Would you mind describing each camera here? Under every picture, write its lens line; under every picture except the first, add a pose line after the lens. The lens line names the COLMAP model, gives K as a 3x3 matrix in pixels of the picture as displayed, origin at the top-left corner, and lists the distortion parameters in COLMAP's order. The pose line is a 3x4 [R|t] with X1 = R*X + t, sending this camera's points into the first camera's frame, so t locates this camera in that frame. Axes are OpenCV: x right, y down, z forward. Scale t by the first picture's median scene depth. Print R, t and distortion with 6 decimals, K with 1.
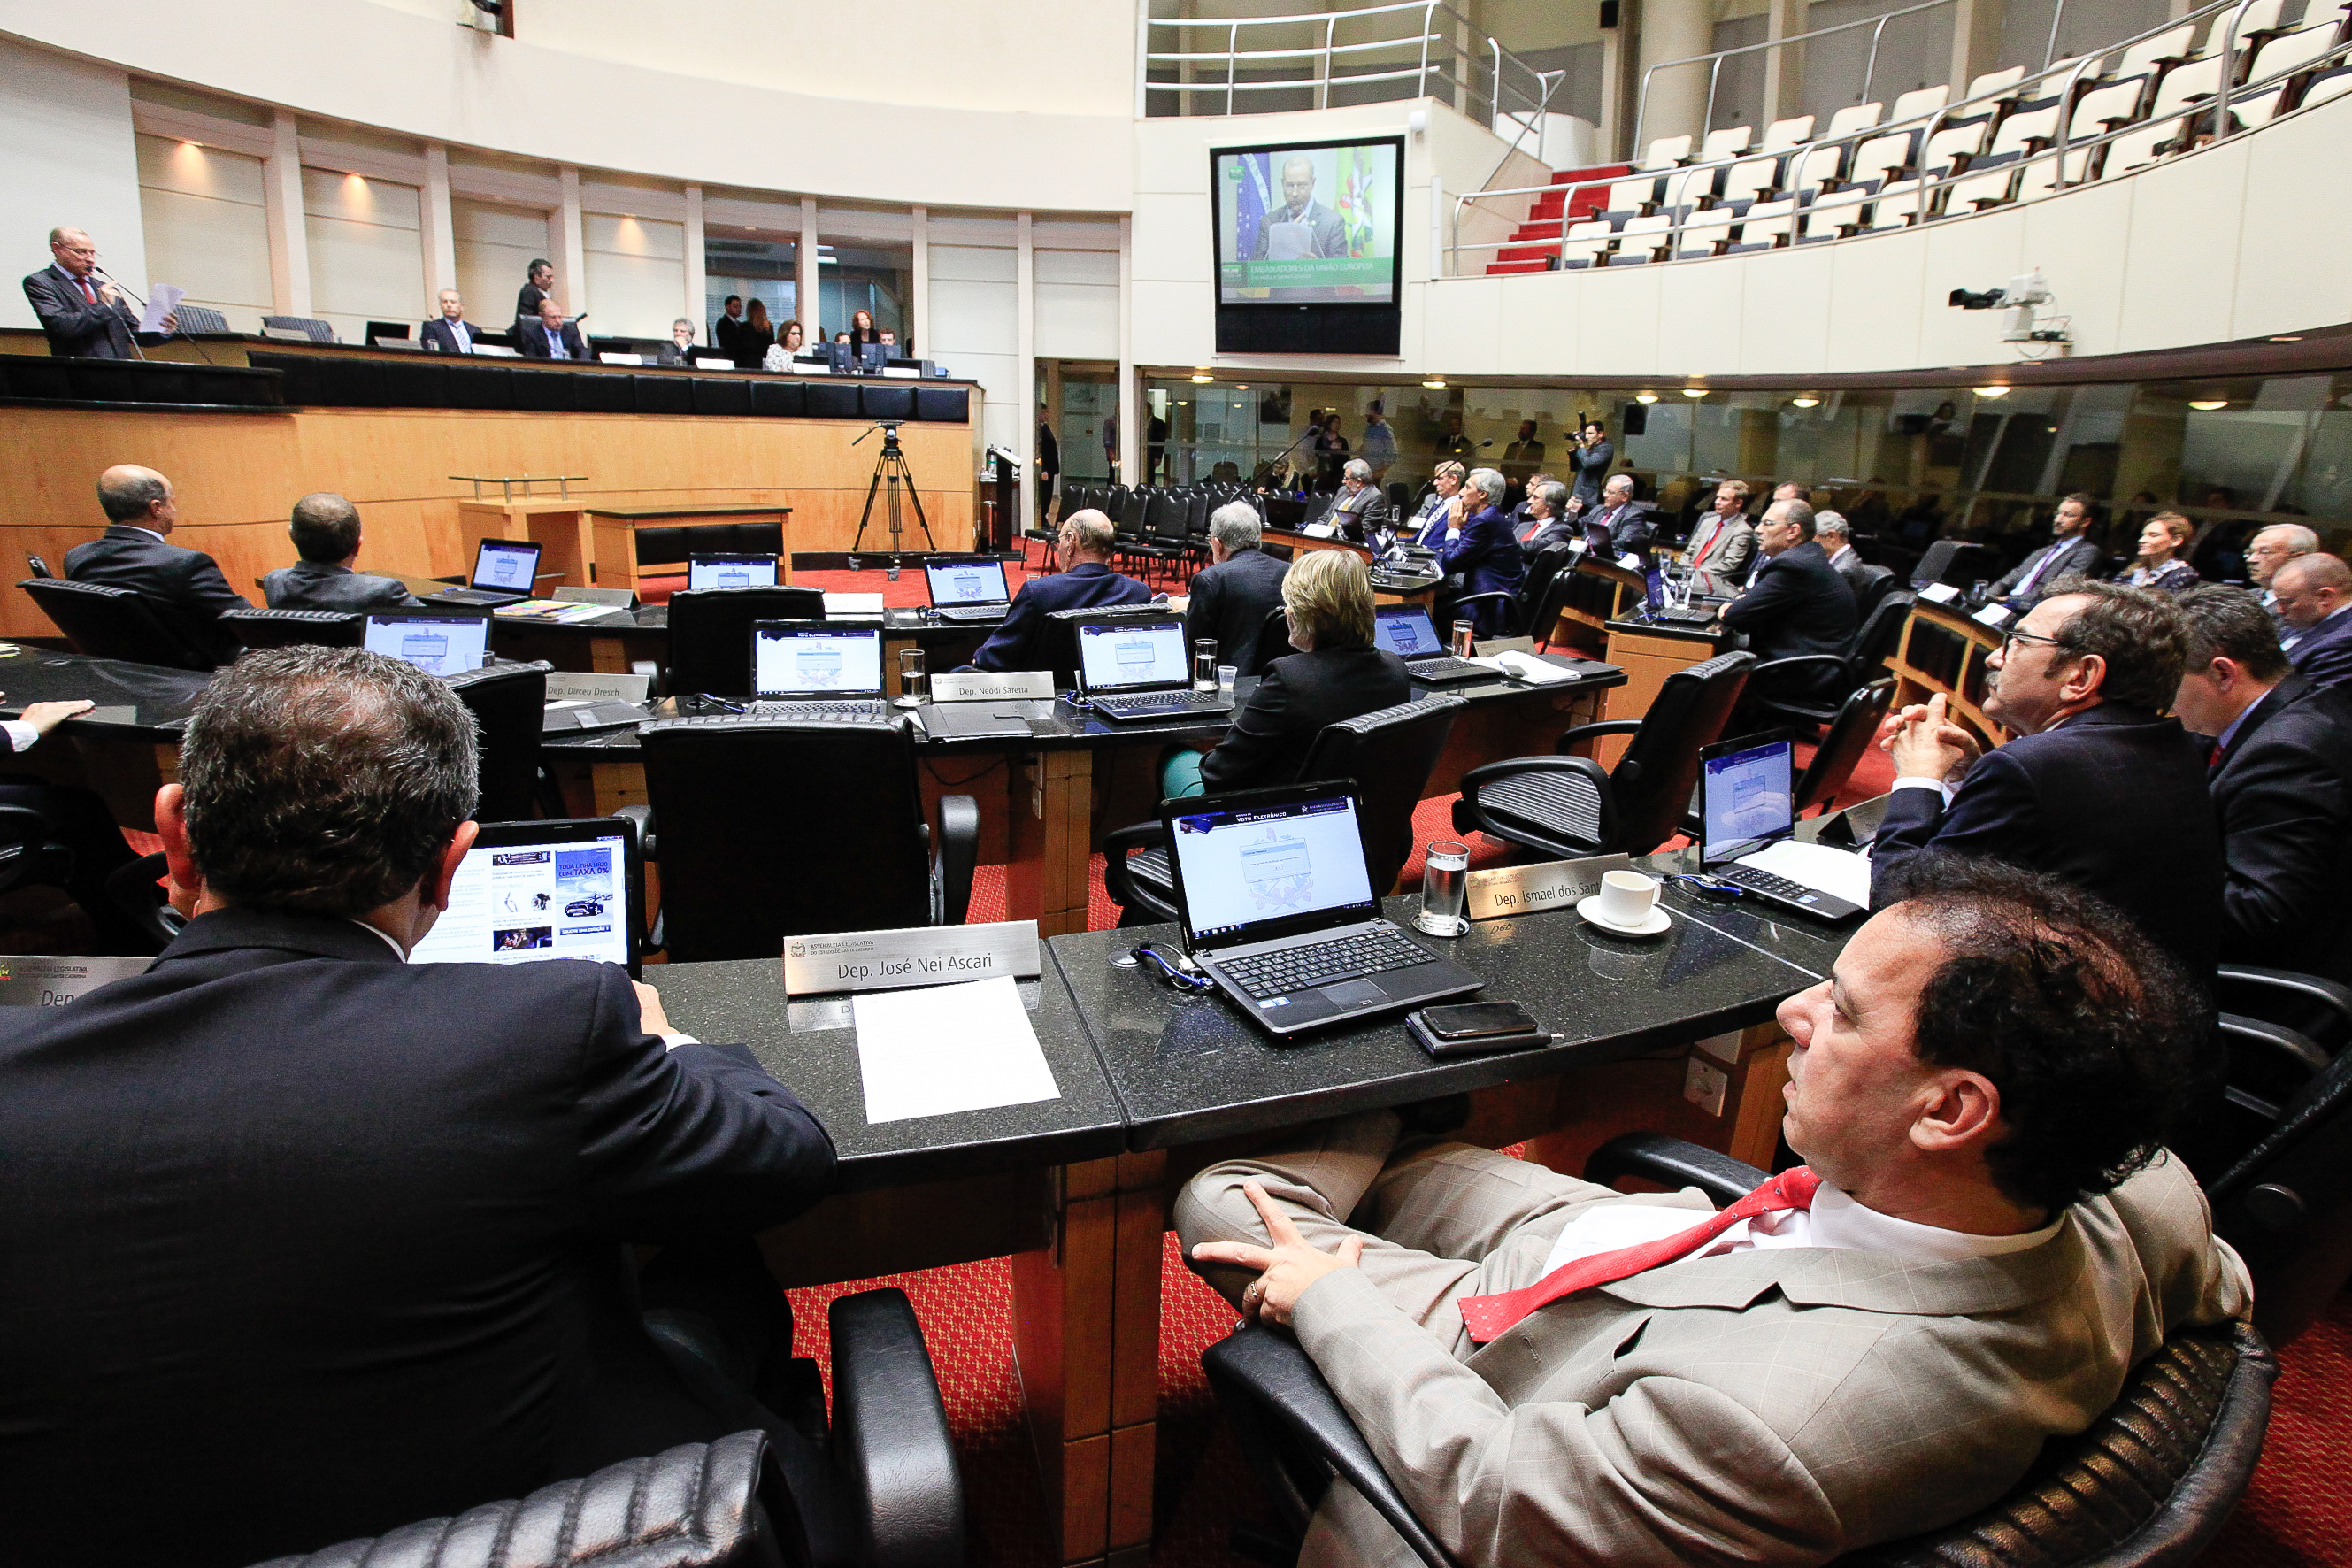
lens RADIAL K [[1114.6, 0, 1167.1], [0, 1114.6, 783.8], [0, 0, 1]] dist [-0.050111, 0.018767]
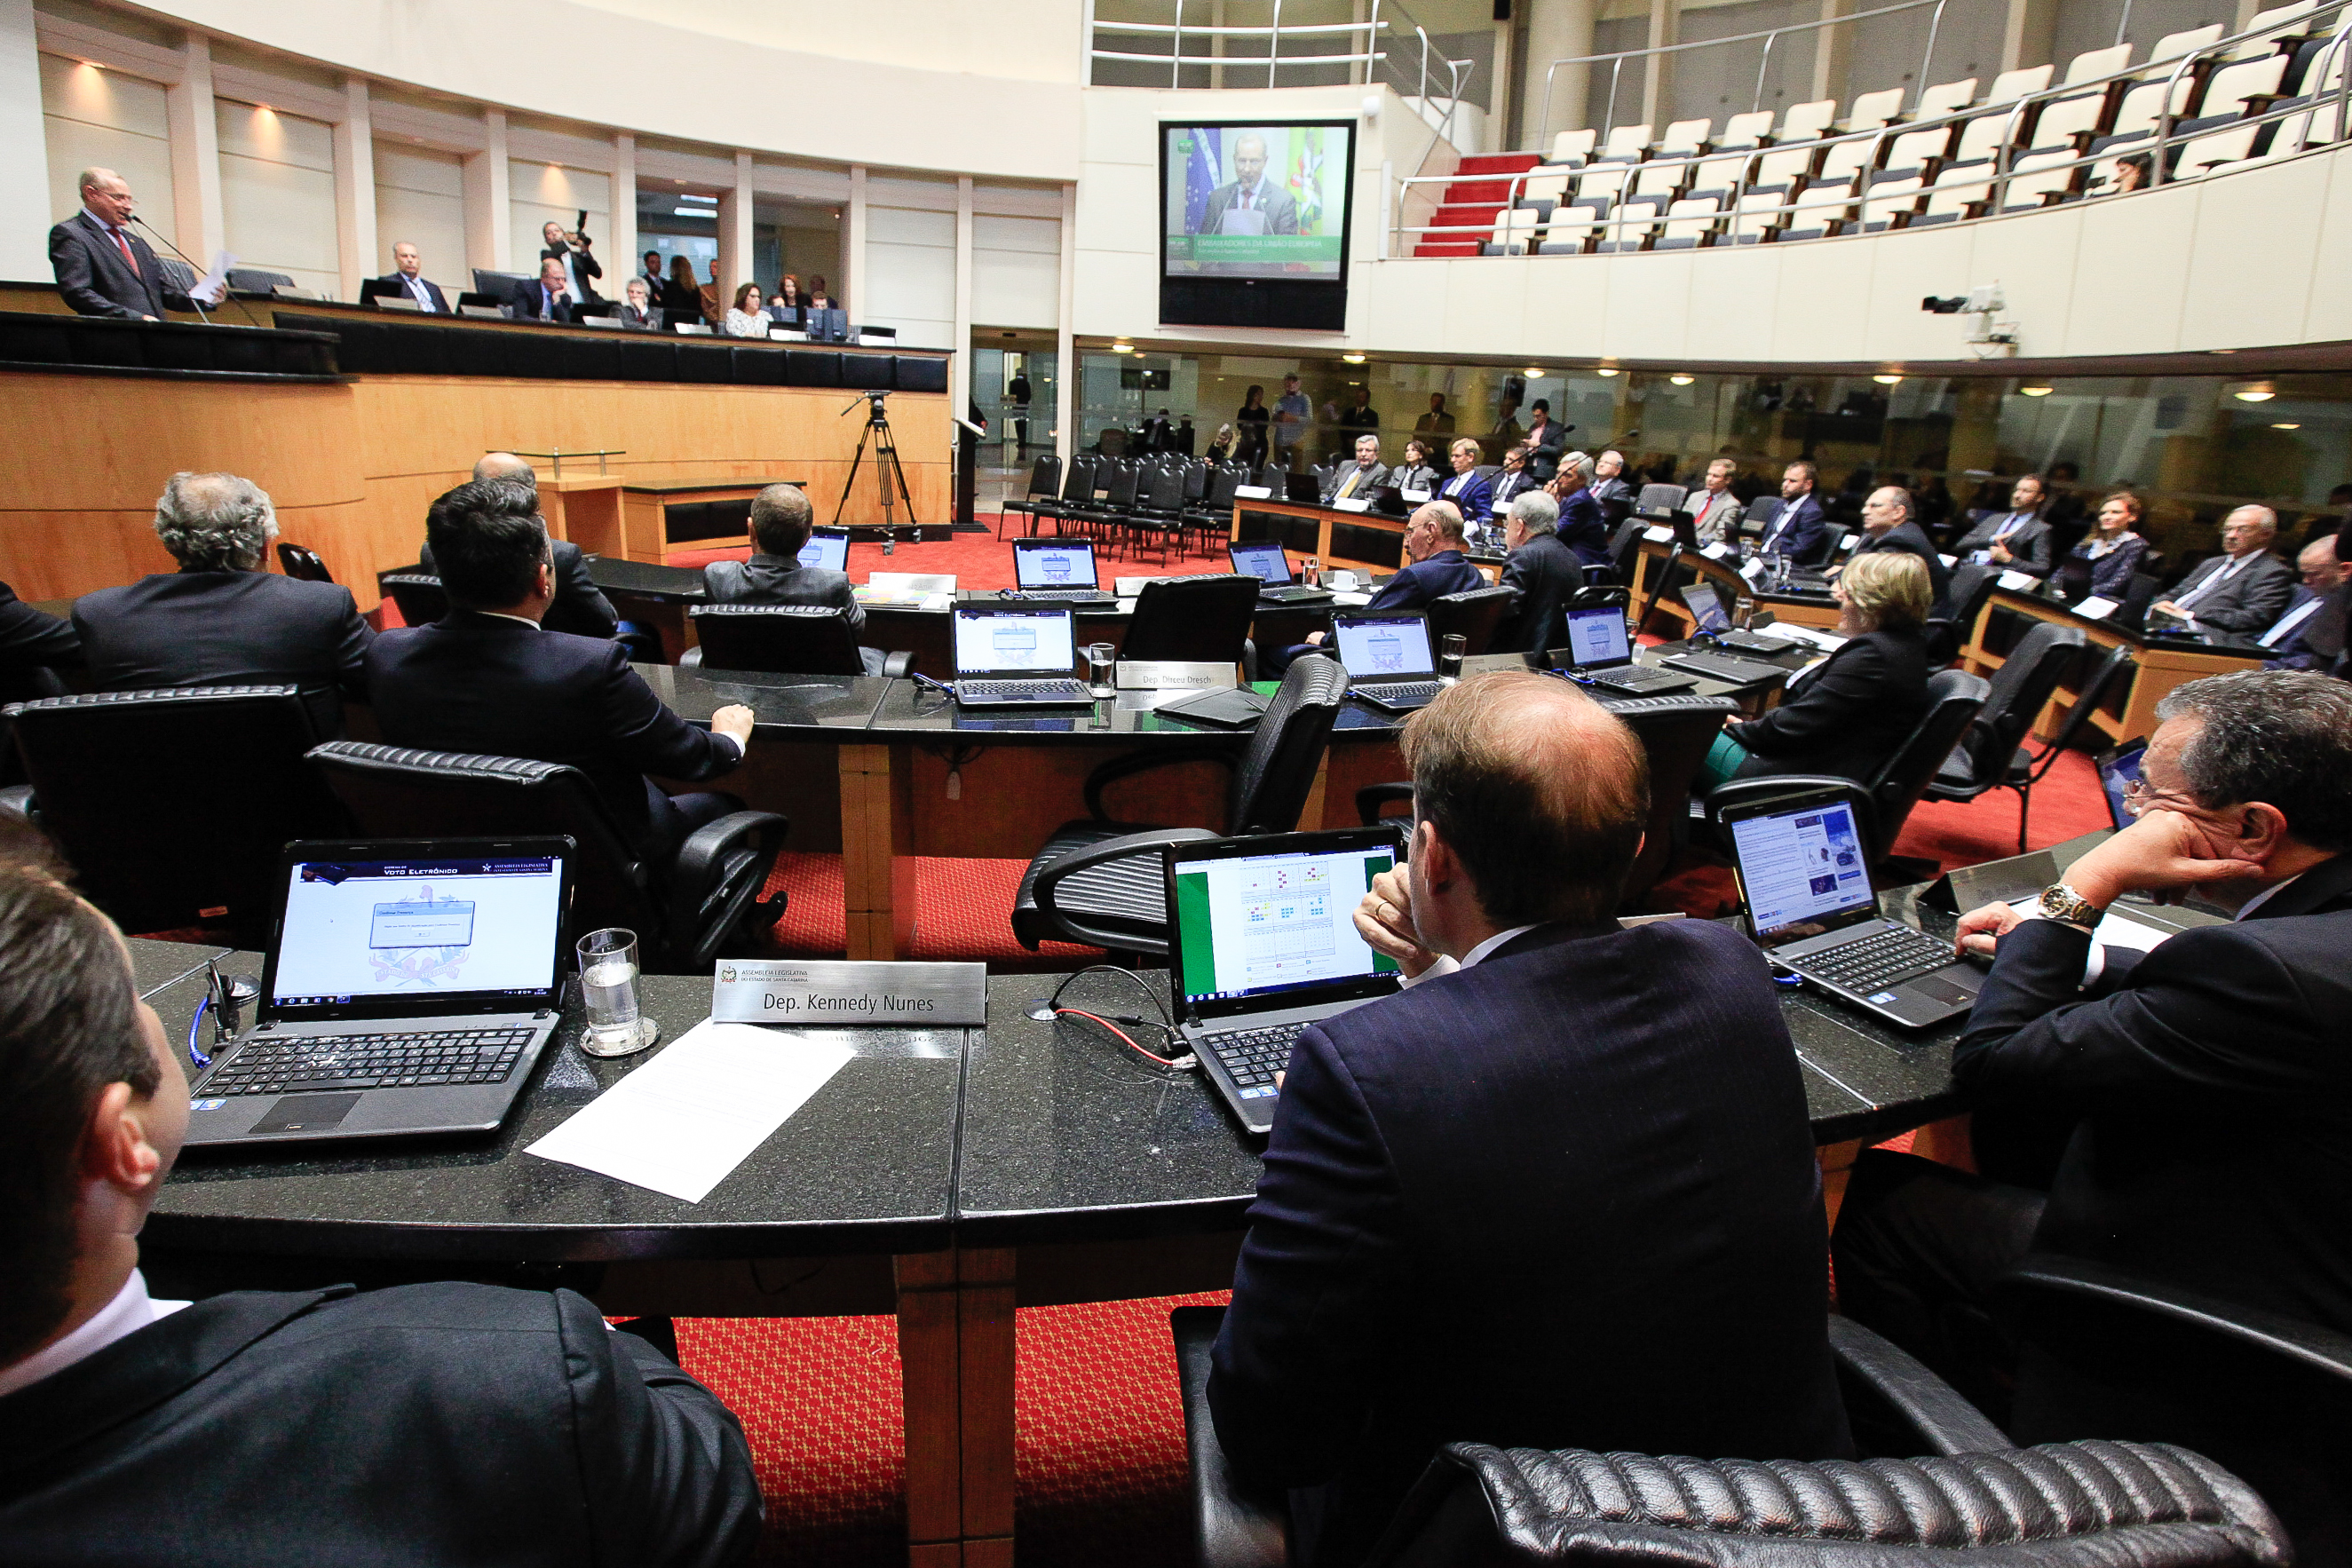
lens RADIAL K [[1114.5, 0, 1134.0], [0, 1114.5, 784.6], [0, 0, 1]] dist [-0.045857, 0.014582]
pose [[0.986116, -0.044652, 0.159944, -0.182805], [0.039328, 0.998567, 0.036303, -0.005890], [-0.161336, -0.029509, 0.986458, -0.012779]]
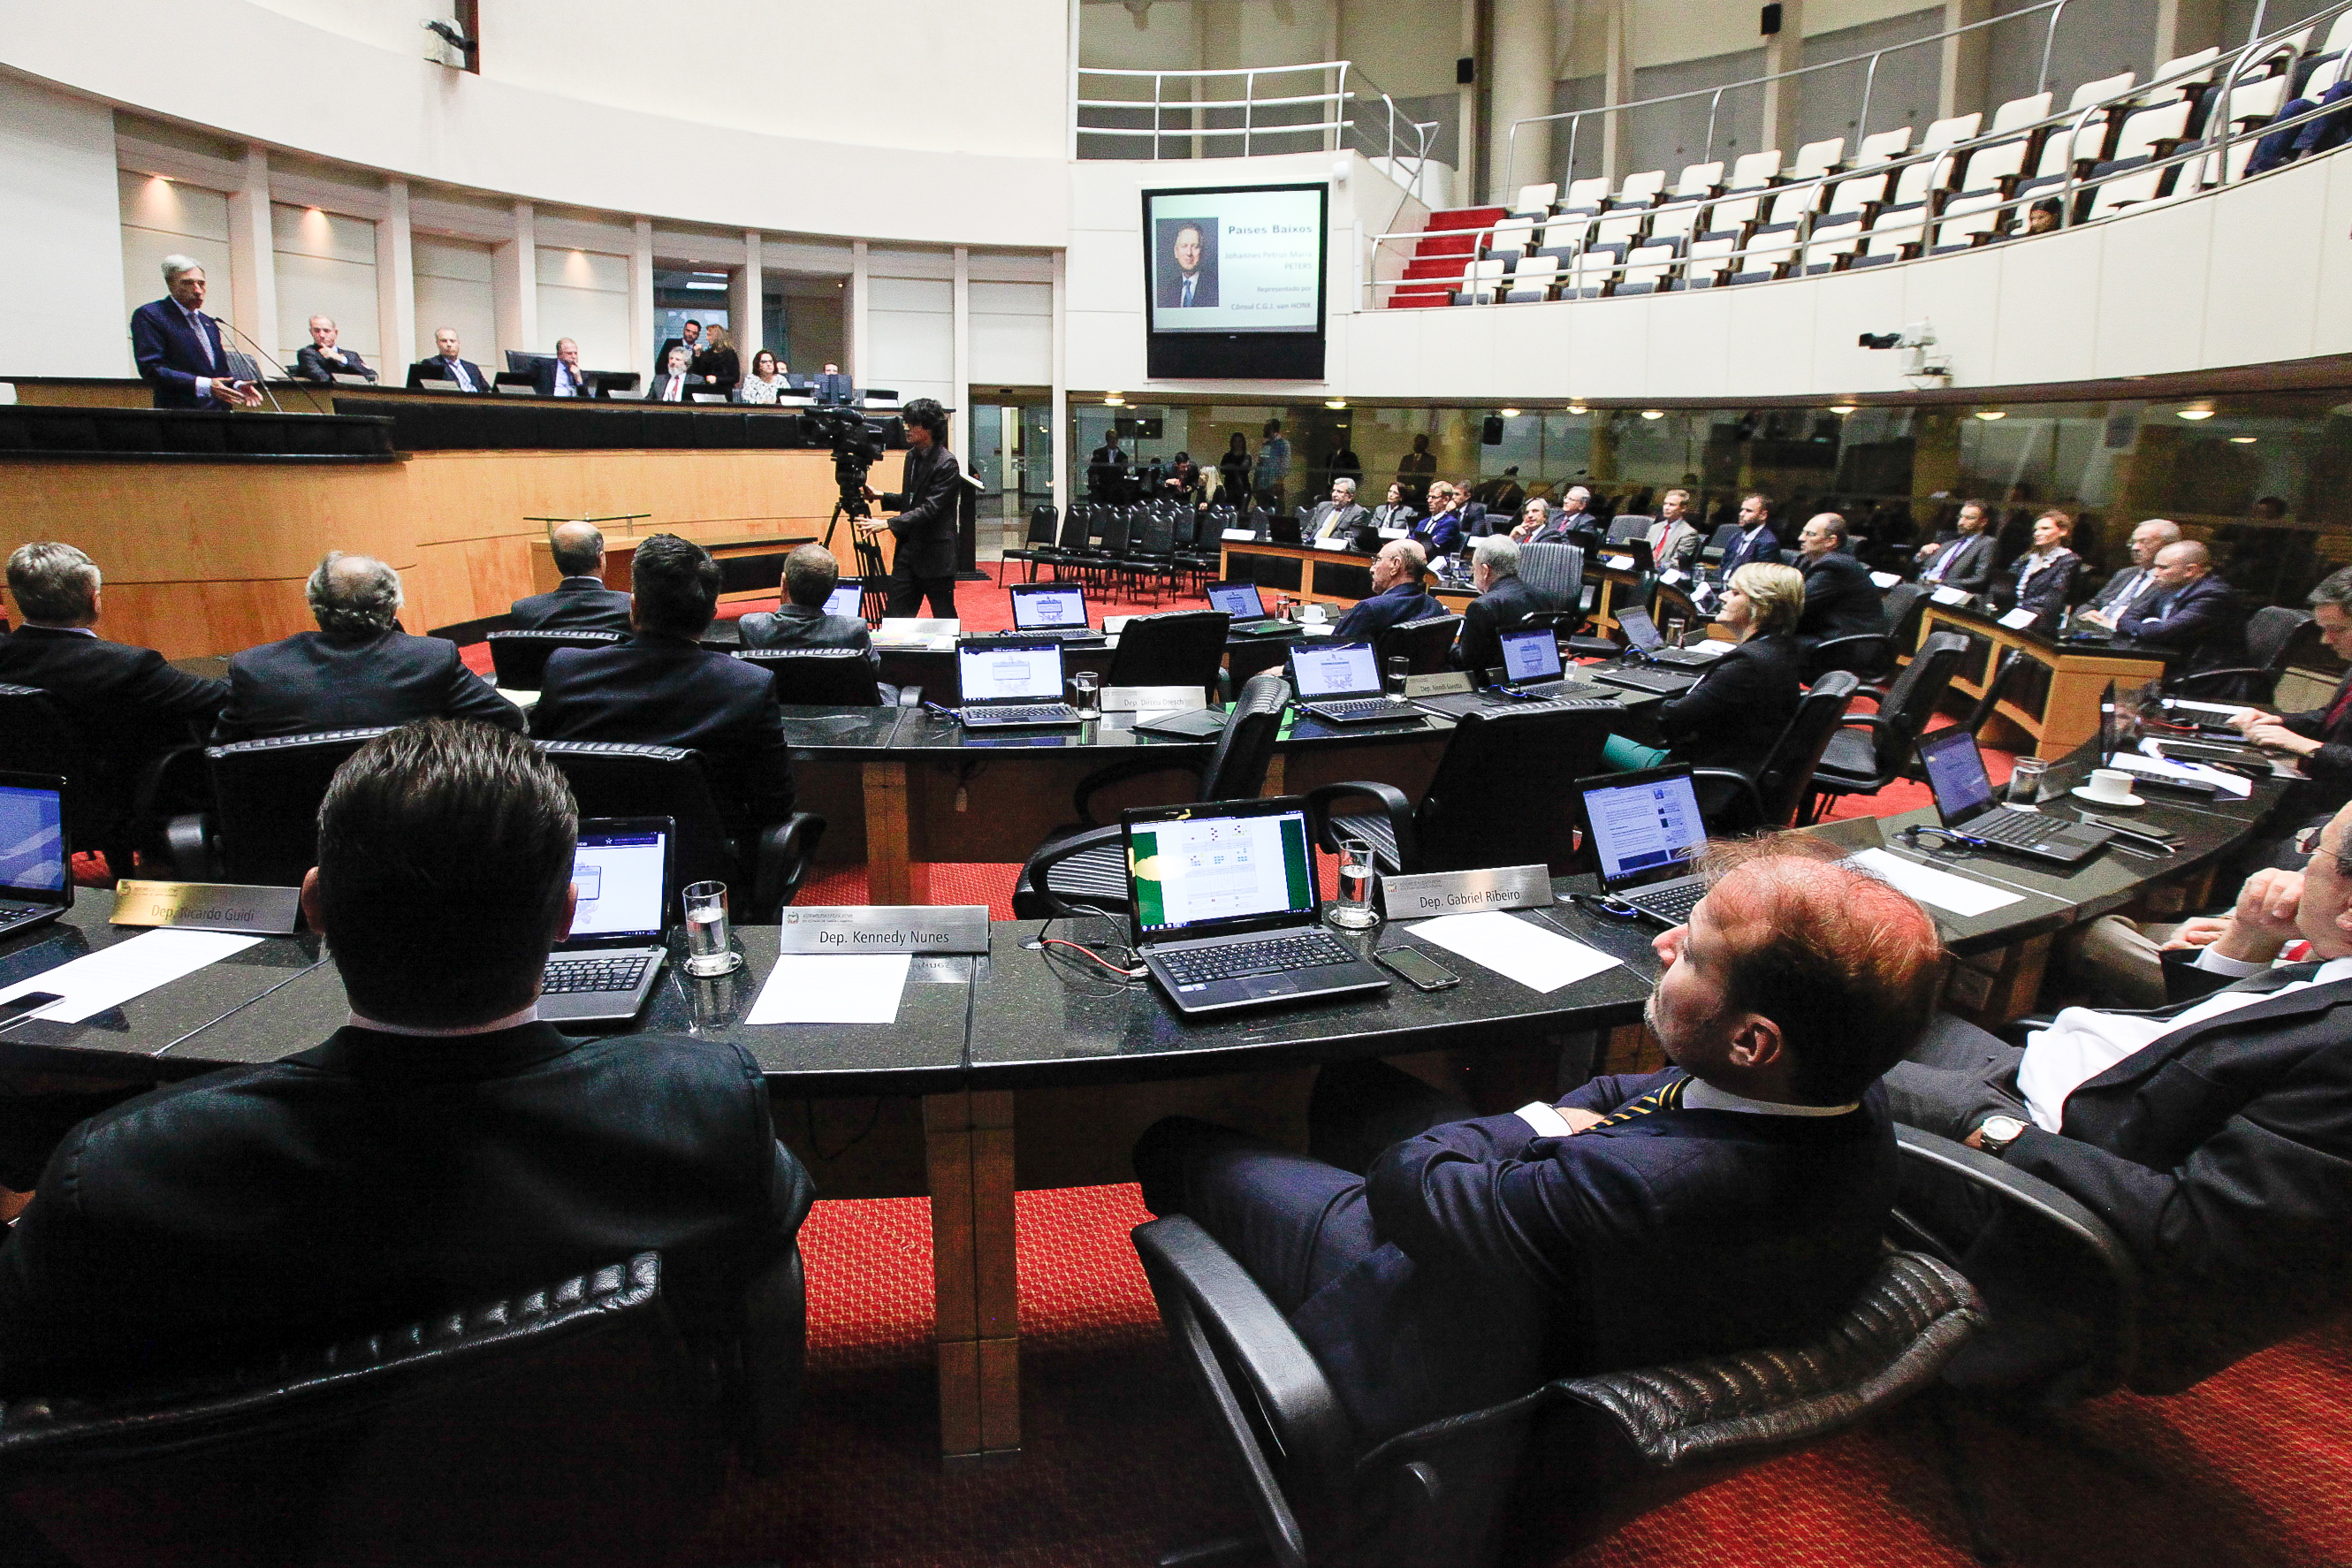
lens RADIAL K [[1109.9, 0, 1125.6], [0, 1109.9, 779.2], [0, 0, 1]] dist [-0.049690, 0.017709]
pose [[0.986745, -0.064025, 0.149111, -0.183268], [0.065643, 0.997825, -0.005949, 0.001383], [-0.148406, 0.015658, 0.988803, -0.049695]]
